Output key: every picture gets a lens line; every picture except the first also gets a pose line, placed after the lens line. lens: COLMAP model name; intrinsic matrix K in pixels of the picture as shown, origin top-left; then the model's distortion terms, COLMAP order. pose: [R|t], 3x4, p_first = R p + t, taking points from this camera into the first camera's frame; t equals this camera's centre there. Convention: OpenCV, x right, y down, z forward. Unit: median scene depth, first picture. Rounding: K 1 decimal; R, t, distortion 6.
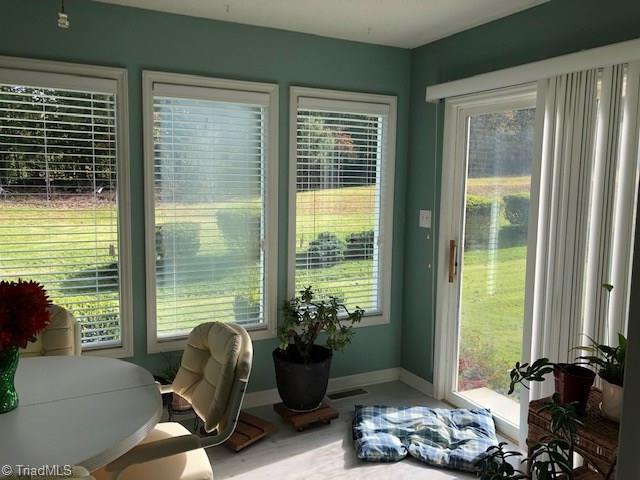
lens RADIAL K [[526.6, 0, 319.9], [0, 526.6, 240.7], [0, 0, 1]] dist [0.007266, 0.001497]
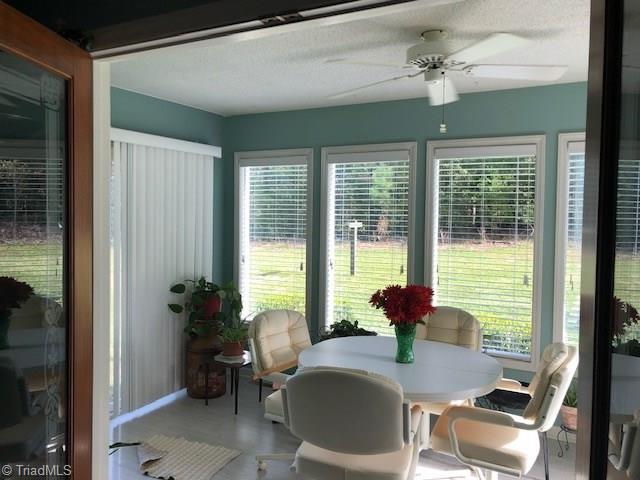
lens RADIAL K [[526.6, 0, 319.2], [0, 526.6, 238.6], [0, 0, 1]] dist [0.007266, 0.001497]
pose [[0.580996, 0.030269, -0.813343, 0.334484], [-0.096716, 0.994795, -0.032066, 0.007380], [0.808140, 0.097294, 0.580900, -0.121059]]
